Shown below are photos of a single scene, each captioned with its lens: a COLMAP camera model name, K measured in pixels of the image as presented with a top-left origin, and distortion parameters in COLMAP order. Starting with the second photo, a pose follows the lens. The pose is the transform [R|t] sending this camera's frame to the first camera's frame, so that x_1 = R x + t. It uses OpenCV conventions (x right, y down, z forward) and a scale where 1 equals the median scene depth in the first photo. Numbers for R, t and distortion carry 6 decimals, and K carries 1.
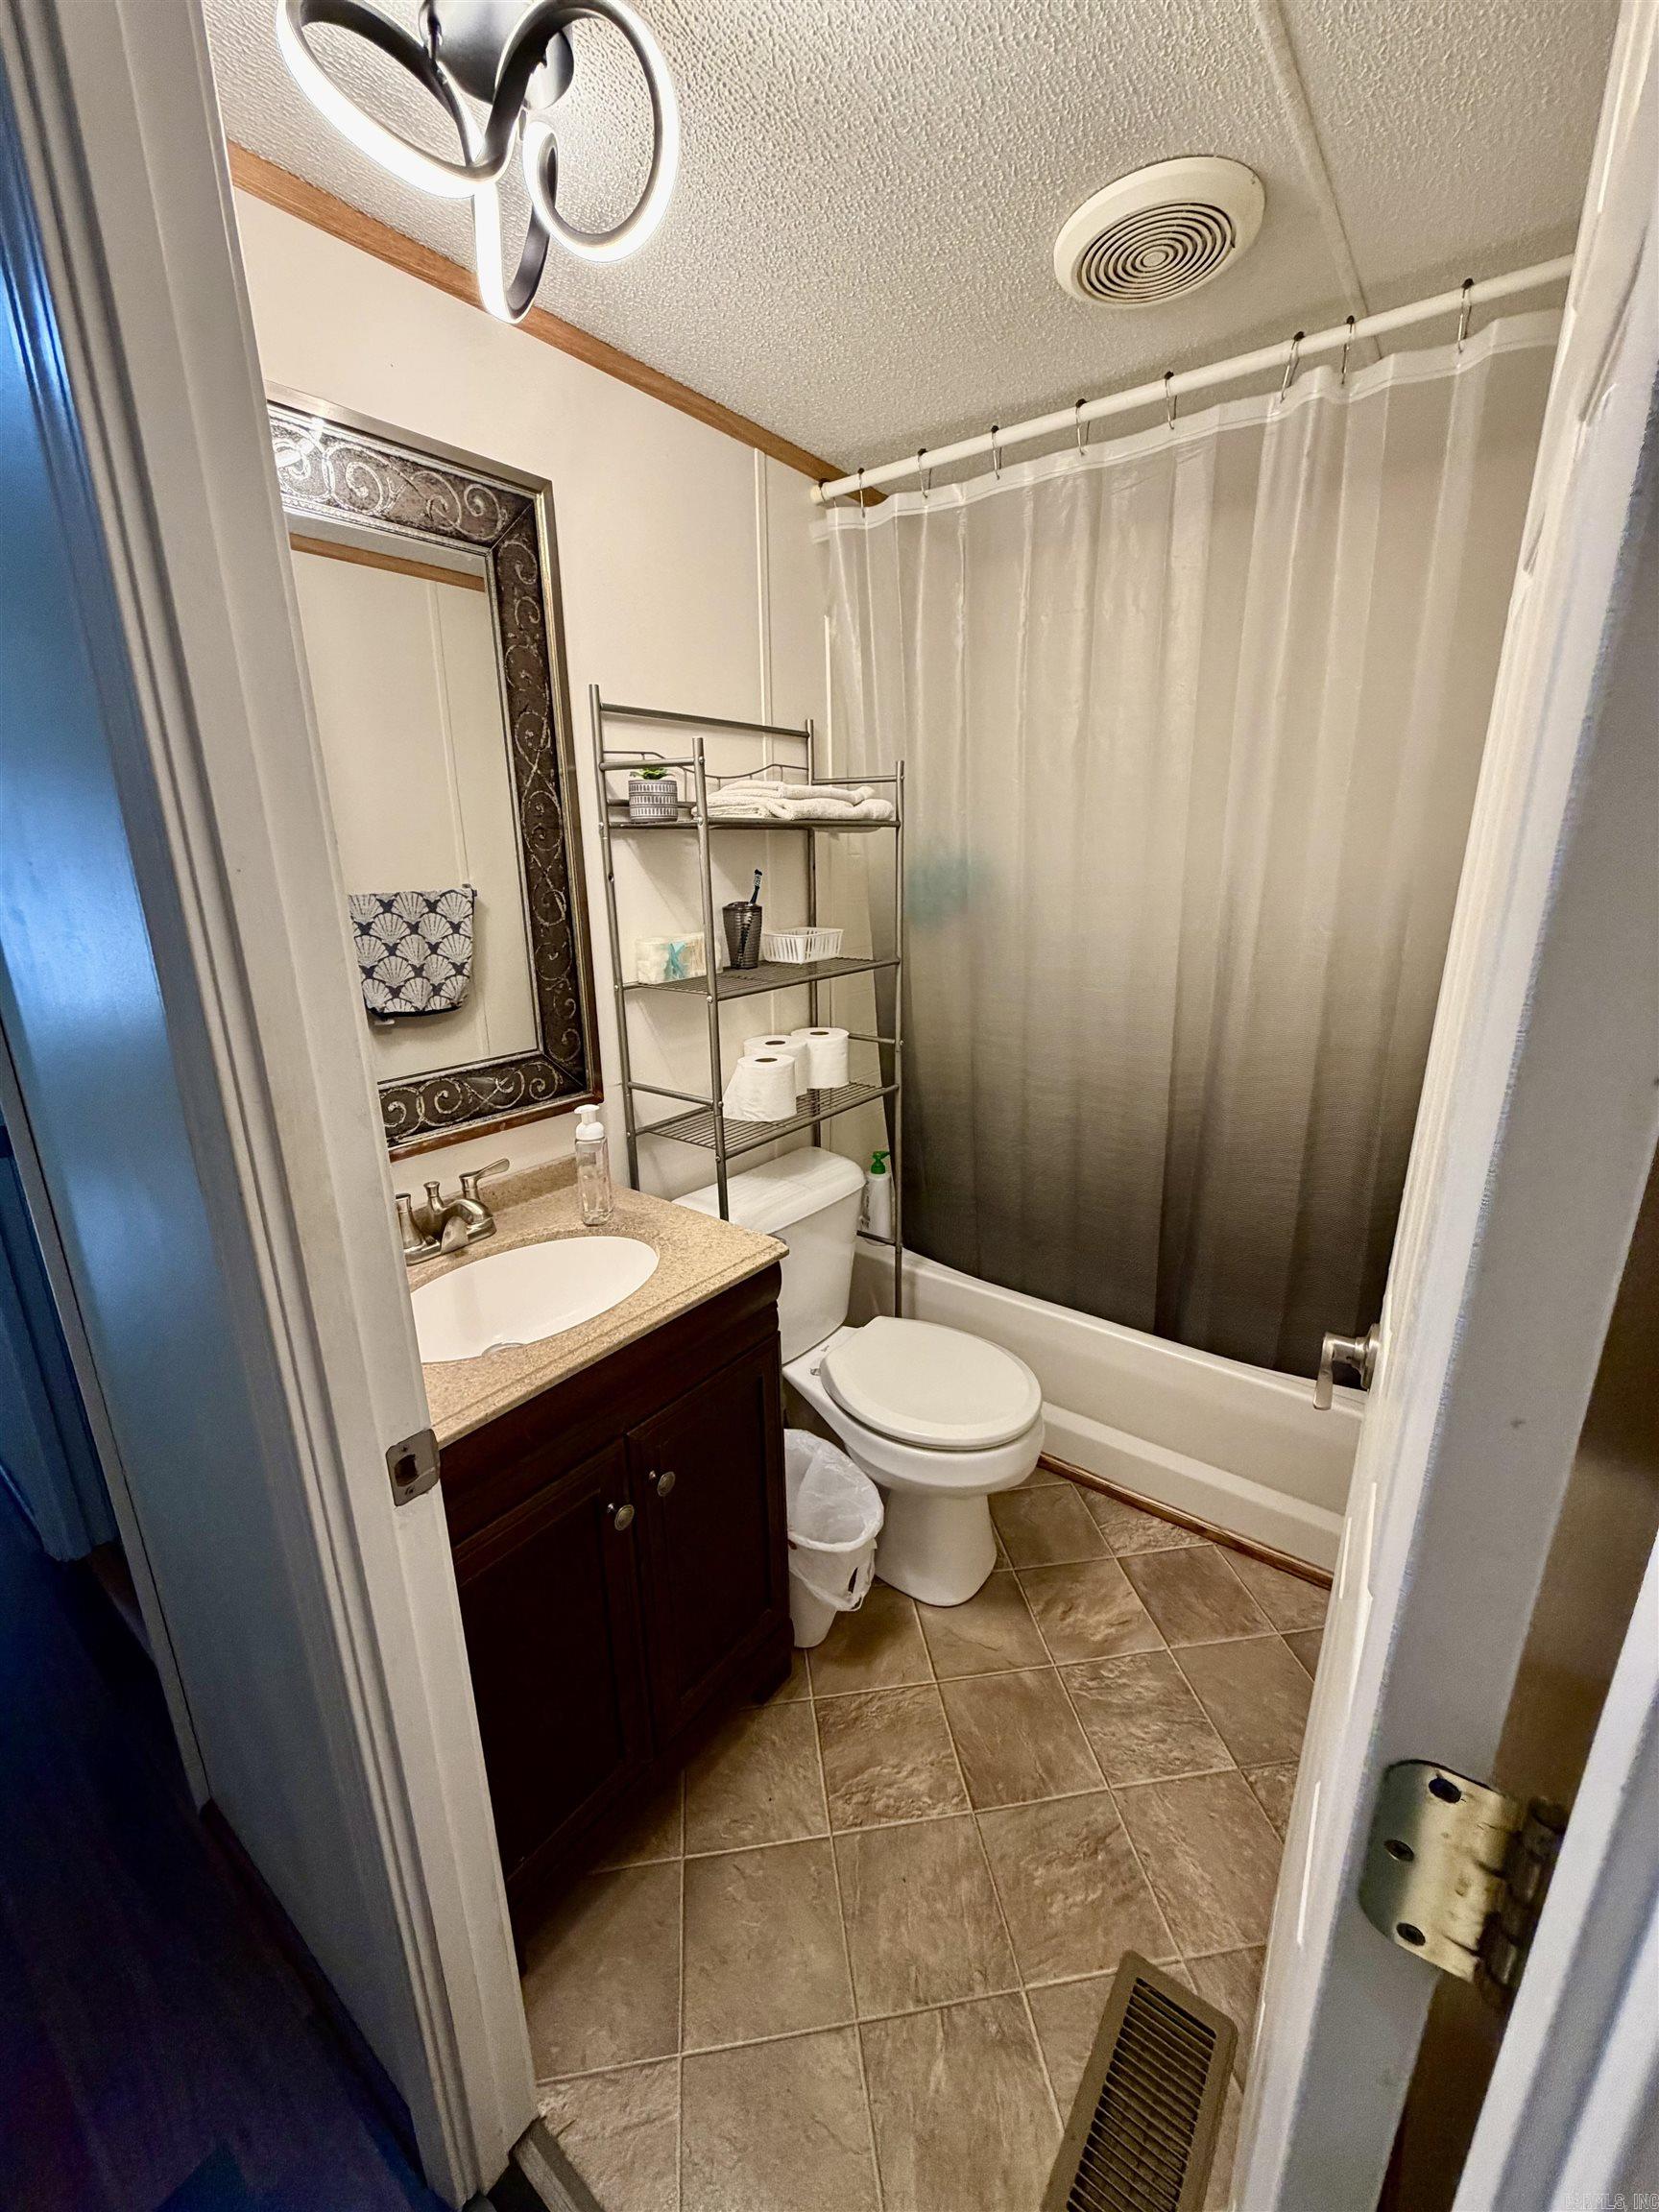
lens RADIAL K [[884.1, 0, 836.7], [0, 884.1, 1098.2], [0, 0, 1]] dist [0.002105, -0.000655]
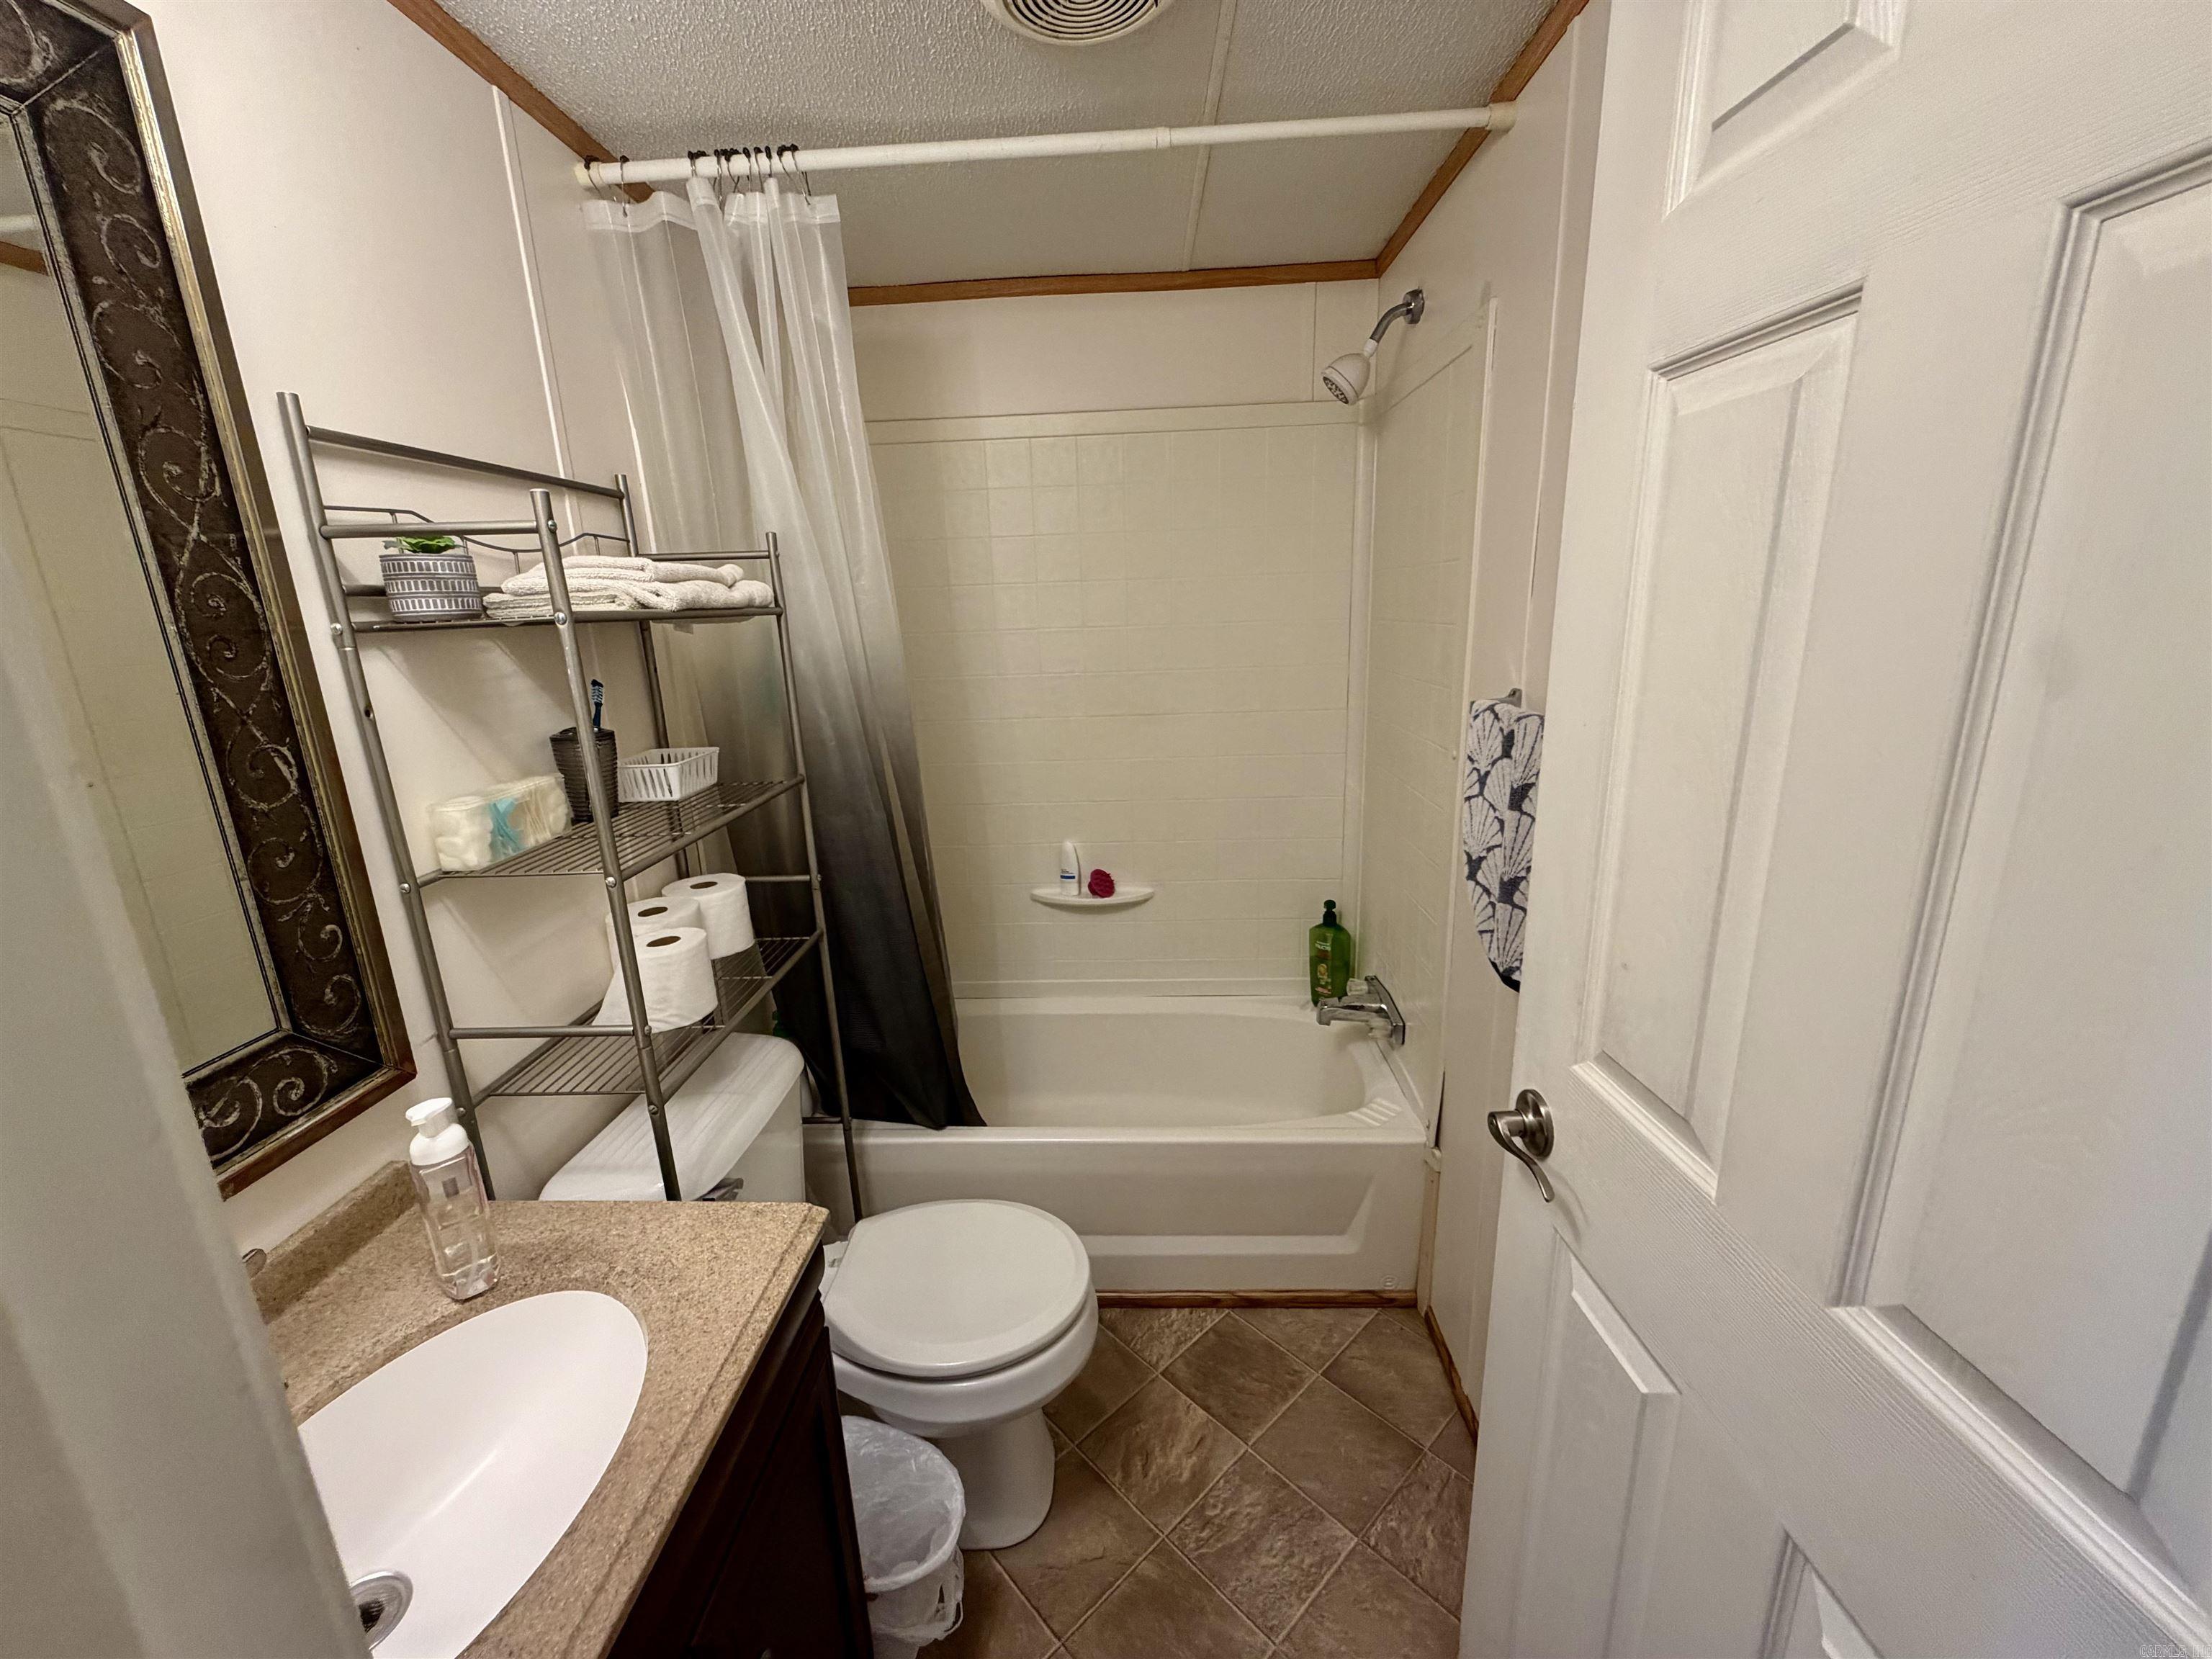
lens RADIAL K [[884.1, 0, 1101.8], [0, 884.1, 831.7], [0, 0, 1]] dist [0.002105, -0.000655]
pose [[0.824818, -0.160891, 0.542023, -0.176106], [0.182733, 0.983067, 0.013735, -0.082520], [-0.535055, 0.087717, 0.840251, 0.220035]]
